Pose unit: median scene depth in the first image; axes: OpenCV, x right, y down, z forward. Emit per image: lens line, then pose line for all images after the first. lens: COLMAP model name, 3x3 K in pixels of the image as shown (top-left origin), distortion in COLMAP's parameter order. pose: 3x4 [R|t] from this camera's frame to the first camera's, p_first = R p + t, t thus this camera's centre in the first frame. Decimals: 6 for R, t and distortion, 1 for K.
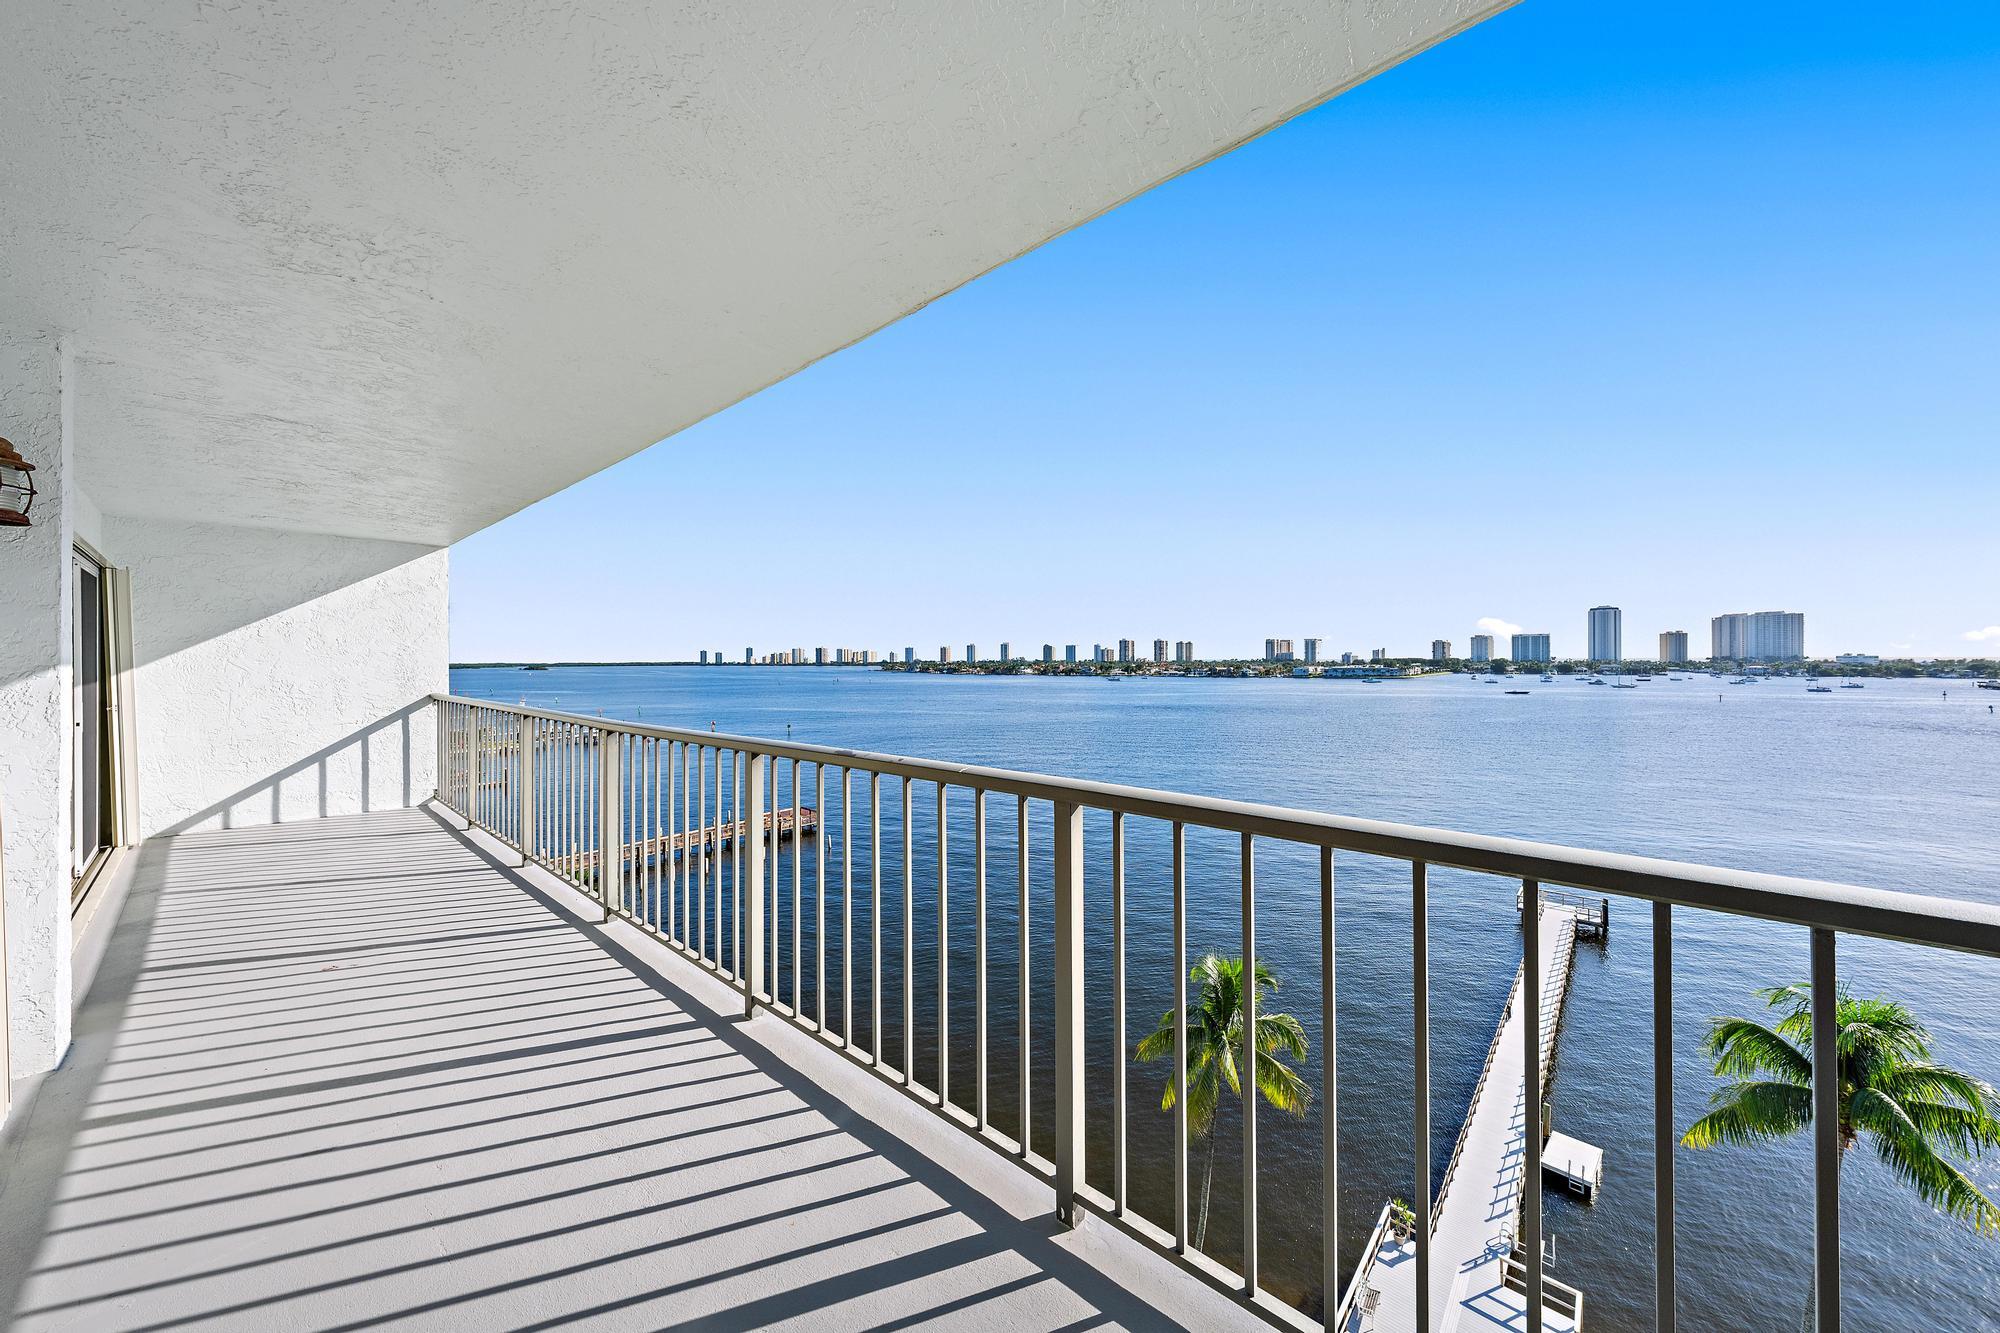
lens RADIAL K [[681.4, 0, 999.7], [0, 681.4, 658.2], [0, 0, 1]] dist [-0.000217, 0.000000]
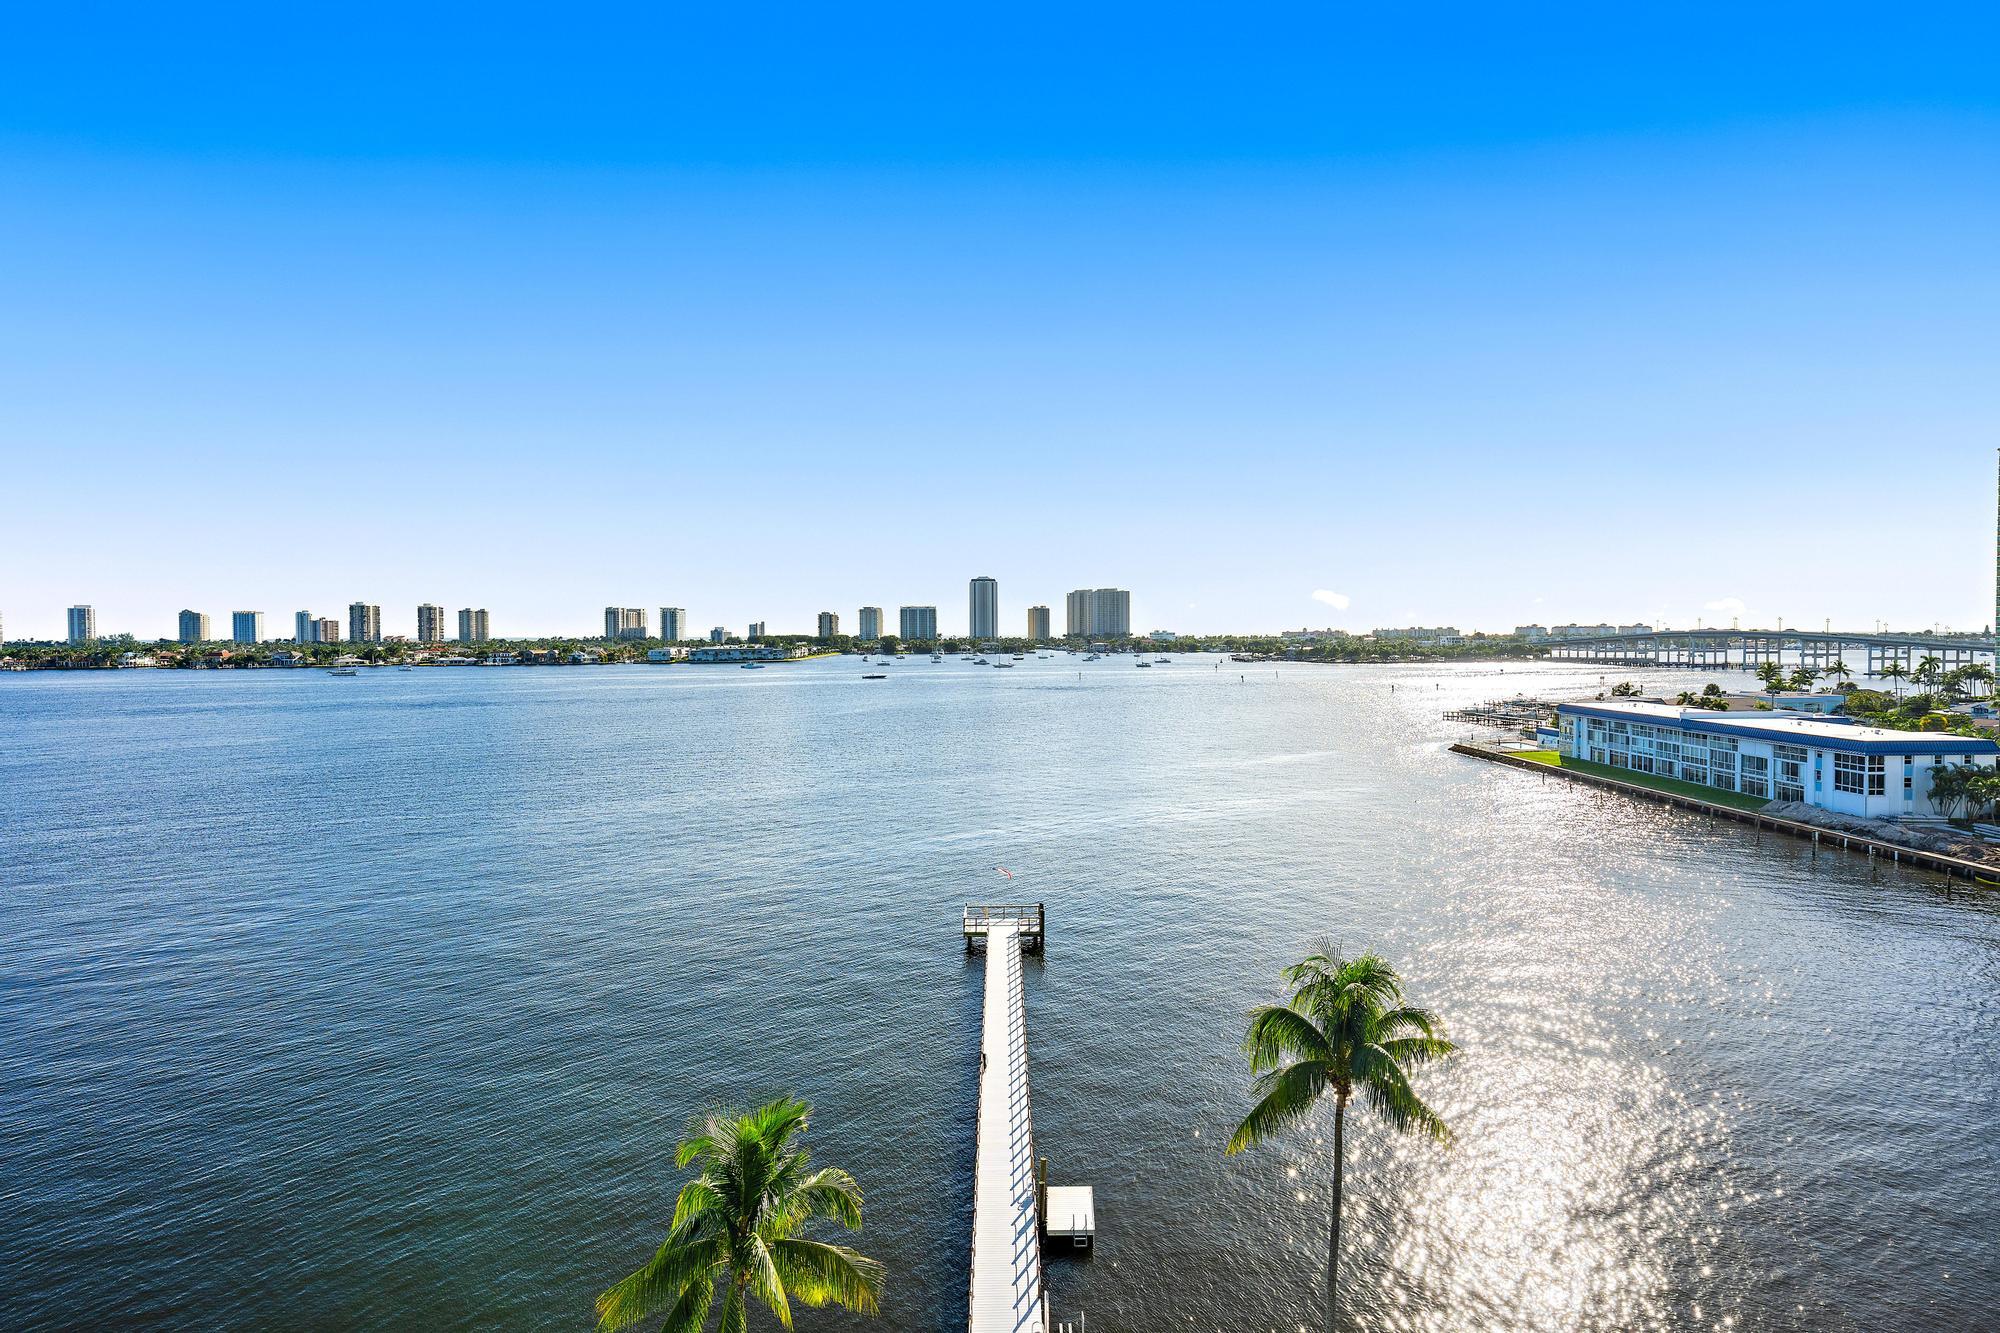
lens RADIAL K [[1014.4, 0, 1003.5], [0, 1014.4, 655.6], [0, 0, 1]] dist [0.003353, 0.000258]
pose [[0.730724, -0.014920, 0.682510, -0.123294], [0.001644, 0.999797, 0.020096, 0.004641], [-0.682671, -0.013562, 0.730600, 0.168890]]
